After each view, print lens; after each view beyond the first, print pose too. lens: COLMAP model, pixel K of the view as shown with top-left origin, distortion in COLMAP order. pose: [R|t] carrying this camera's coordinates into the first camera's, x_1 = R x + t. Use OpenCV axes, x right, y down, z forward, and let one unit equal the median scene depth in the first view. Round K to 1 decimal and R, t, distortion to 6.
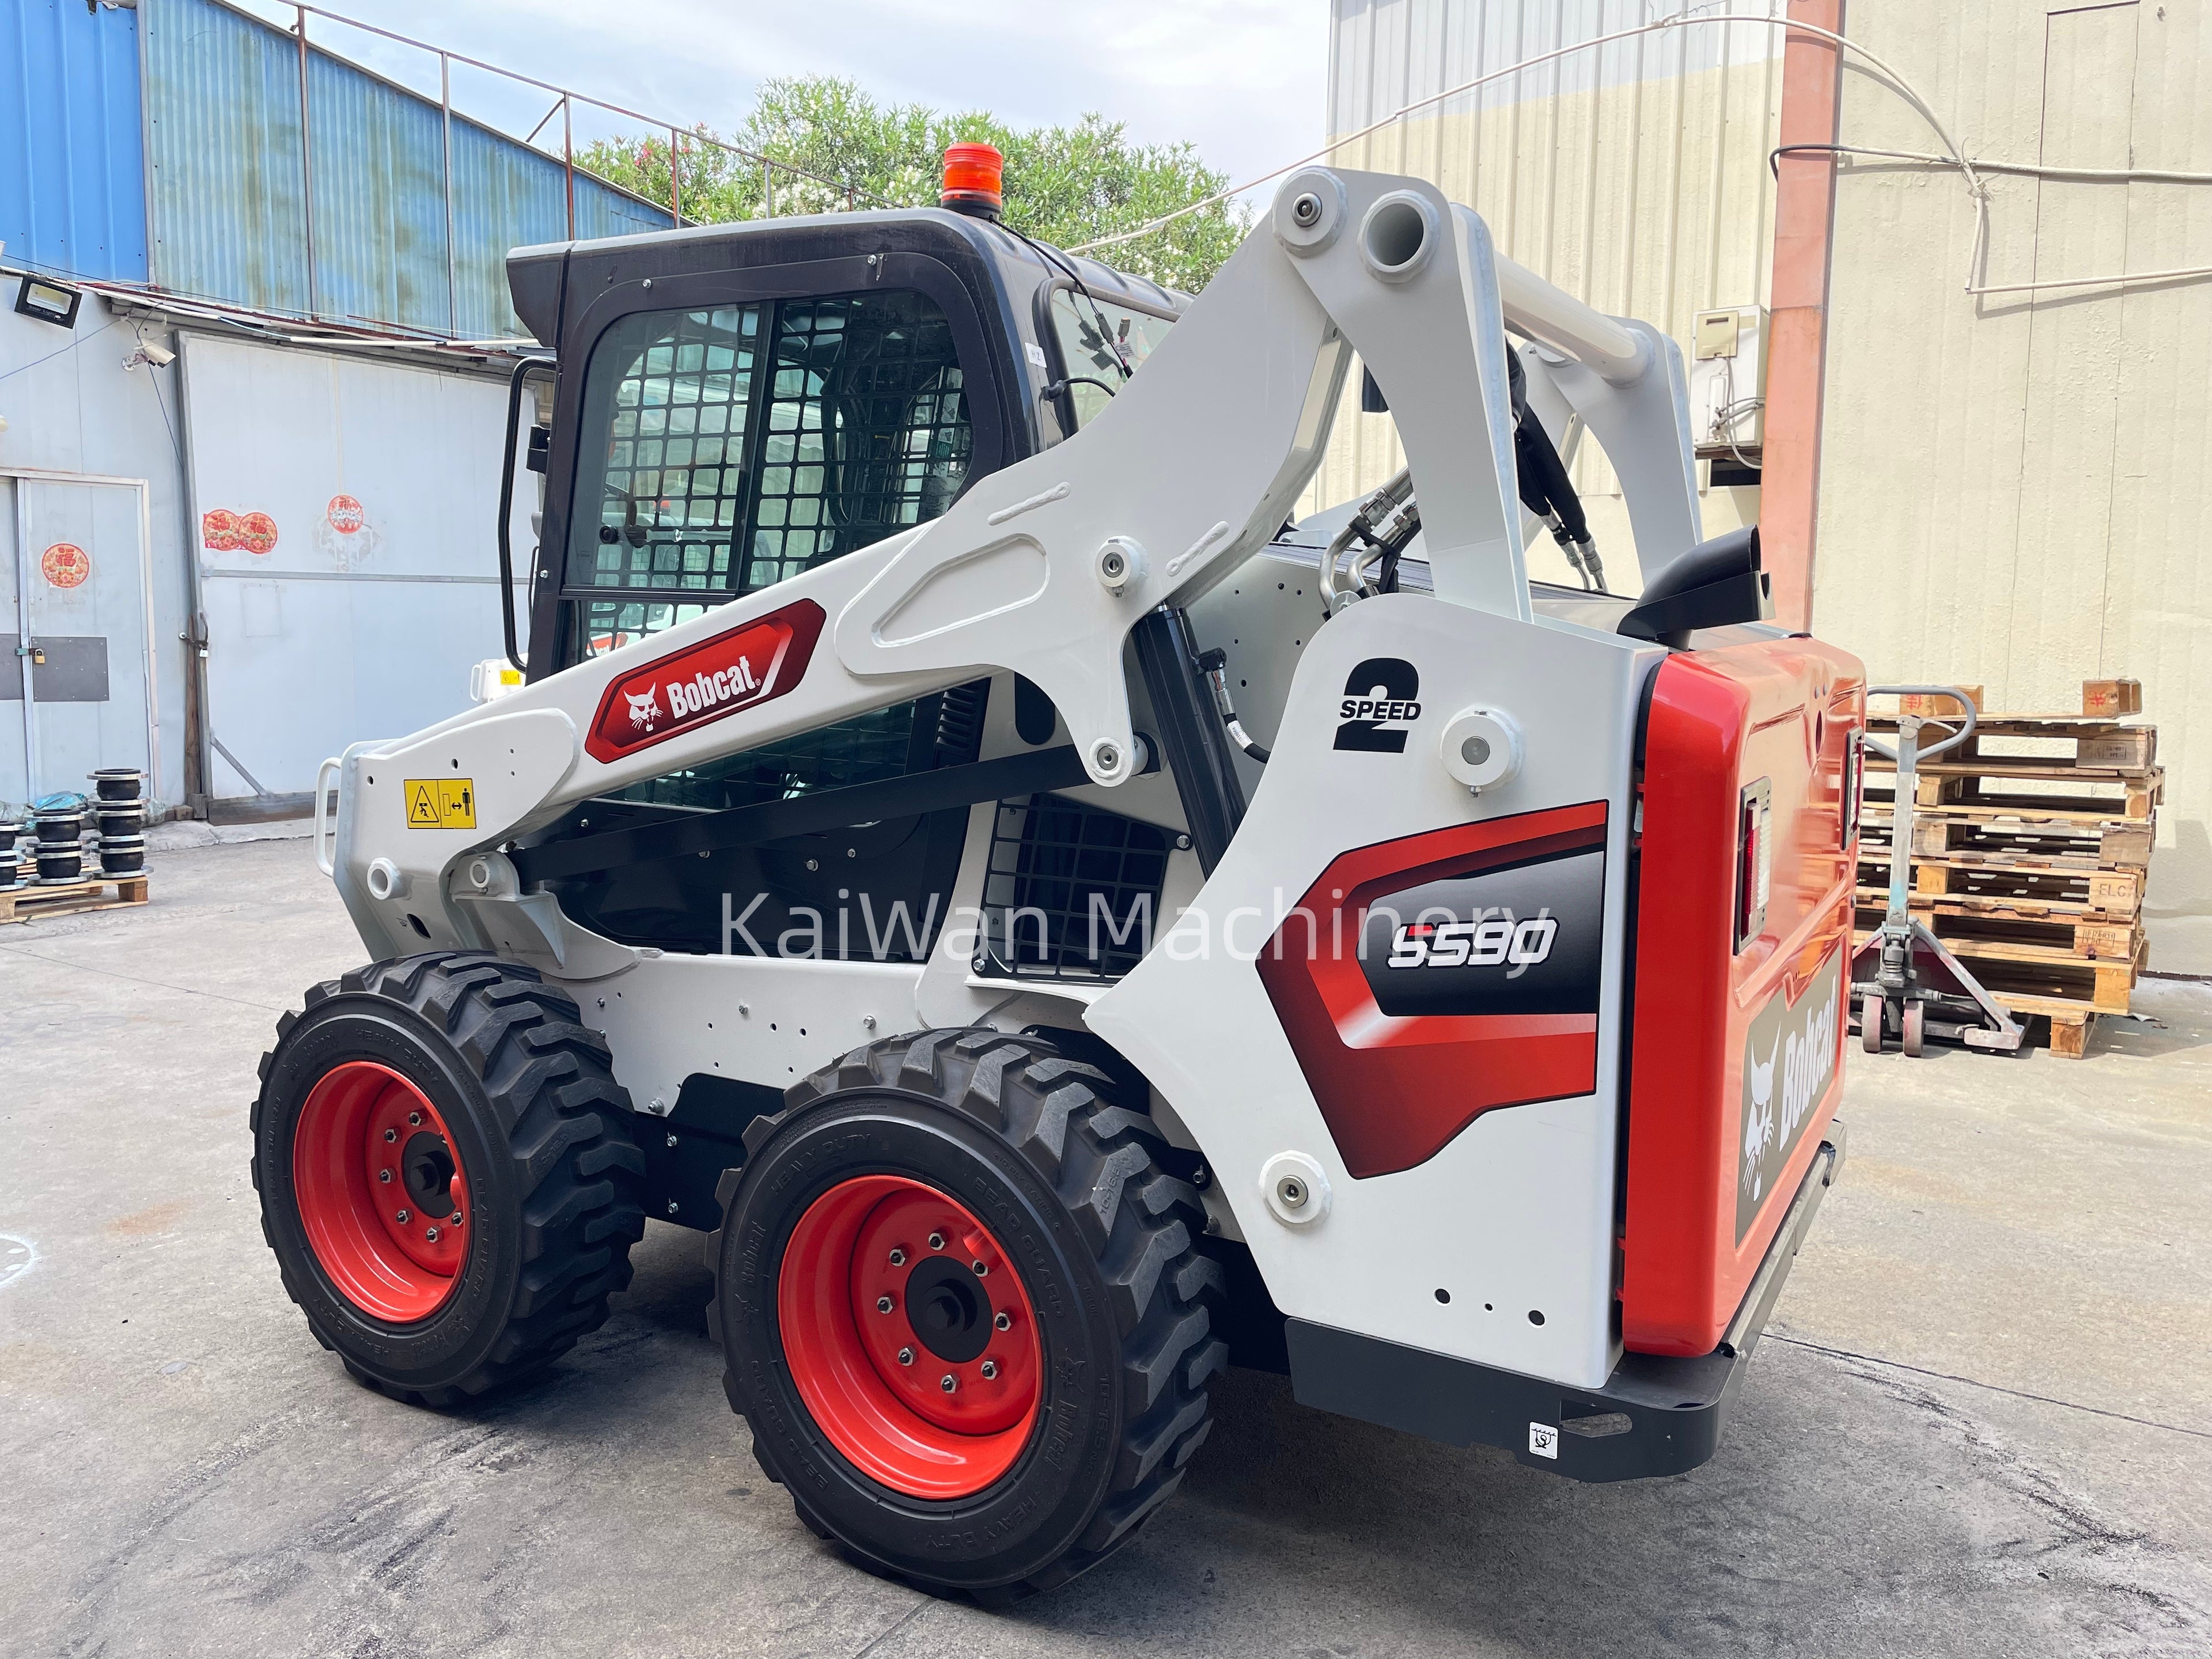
lens RADIAL K [[1693.8, 0, 1095.3], [0, 1693.8, 820.5], [0, 0, 1]] dist [0.104198, -0.138178]
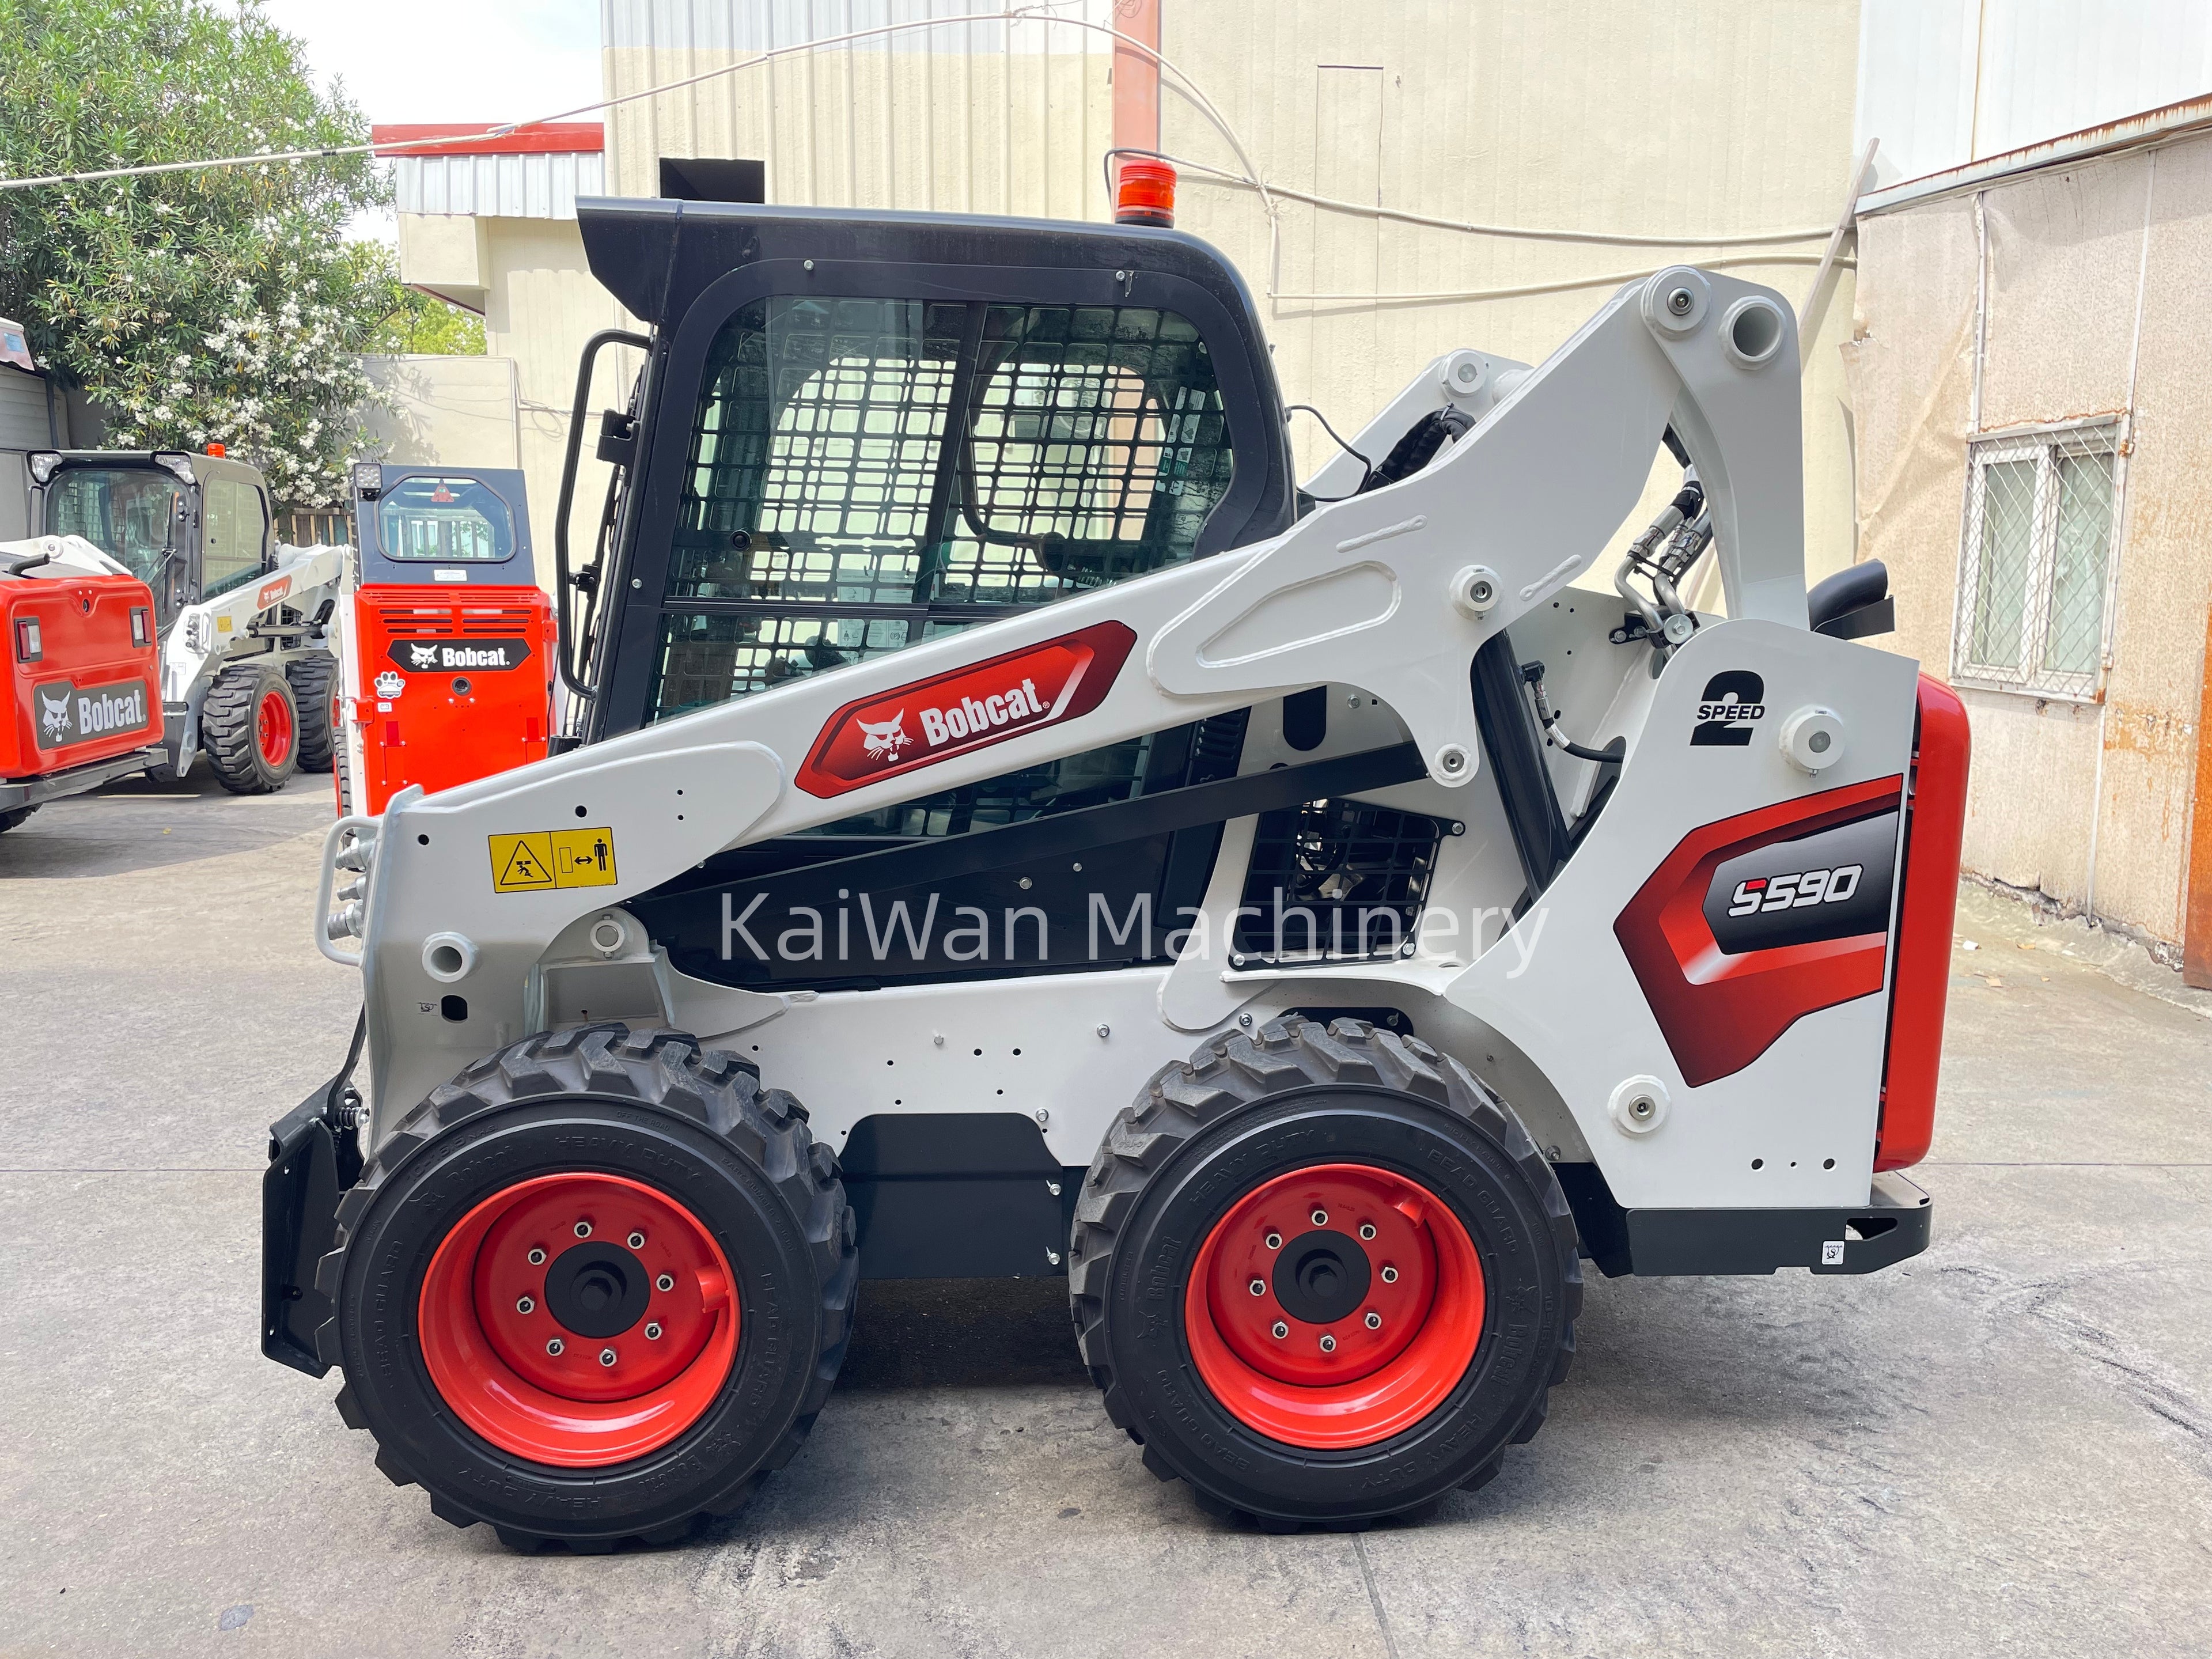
lens RADIAL K [[1693.8, 0, 1095.3], [0, 1693.8, 820.5], [0, 0, 1]] dist [0.104198, -0.138178]
pose [[0.823791, -0.092964, 0.559220, -0.735607], [0.064178, 0.995414, 0.070935, -0.083503], [-0.563250, -0.022546, 0.825979, 0.178432]]
